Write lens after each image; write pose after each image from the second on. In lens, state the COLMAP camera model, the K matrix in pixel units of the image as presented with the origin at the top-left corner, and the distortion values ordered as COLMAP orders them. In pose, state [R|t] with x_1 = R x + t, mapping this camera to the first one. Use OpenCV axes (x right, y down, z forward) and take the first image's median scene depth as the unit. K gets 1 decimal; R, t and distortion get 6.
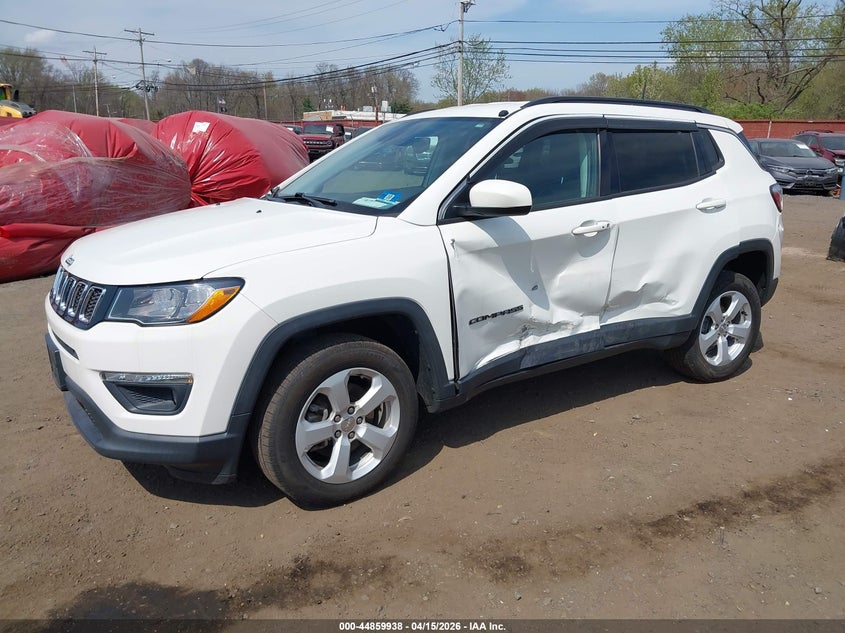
lens RADIAL K [[709.2, 0, 422.5], [0, 709.2, 316.5], [0, 0, 1]] dist [0.007514, -0.003838]
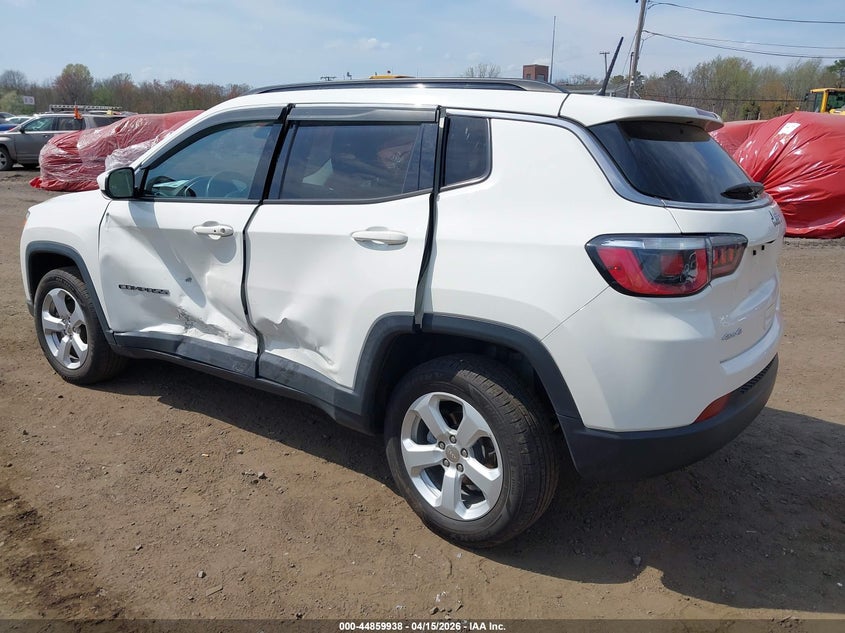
lens RADIAL K [[685.9, 0, 392.2], [0, 685.9, 318.0], [0, 0, 1]] dist [0.036486, -0.001145]
pose [[0.321409, 0.246990, -0.914162, 1.108647], [-0.247353, 0.953766, 0.170724, -0.217389], [0.914064, 0.171249, 0.367643, 0.880935]]
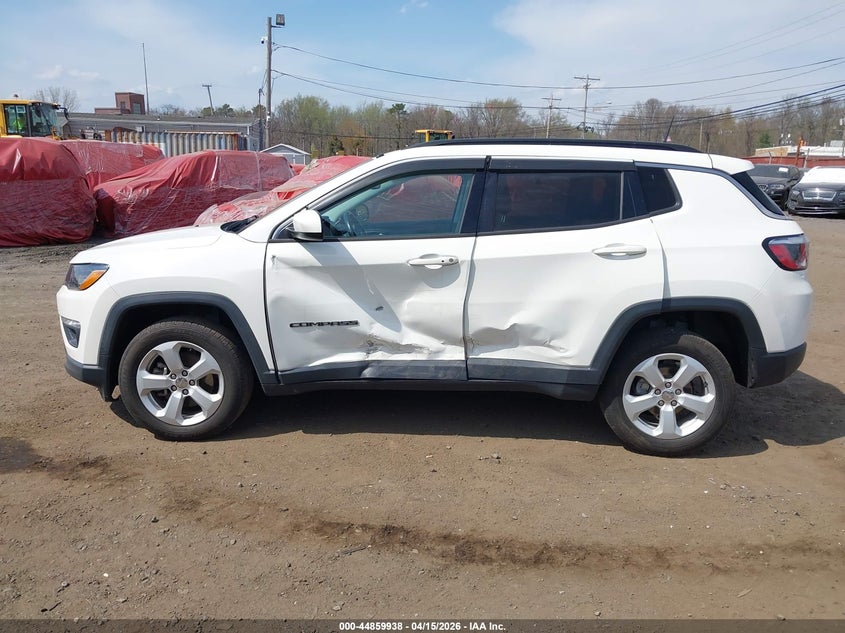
lens RADIAL K [[709.2, 0, 422.5], [0, 709.2, 316.5], [0, 0, 1]] dist [0.007514, -0.003838]
pose [[0.786390, 0.129369, -0.604032, 0.855667], [-0.159032, 0.987264, 0.004403, -0.042170], [0.596908, 0.092598, 0.796948, 0.147075]]
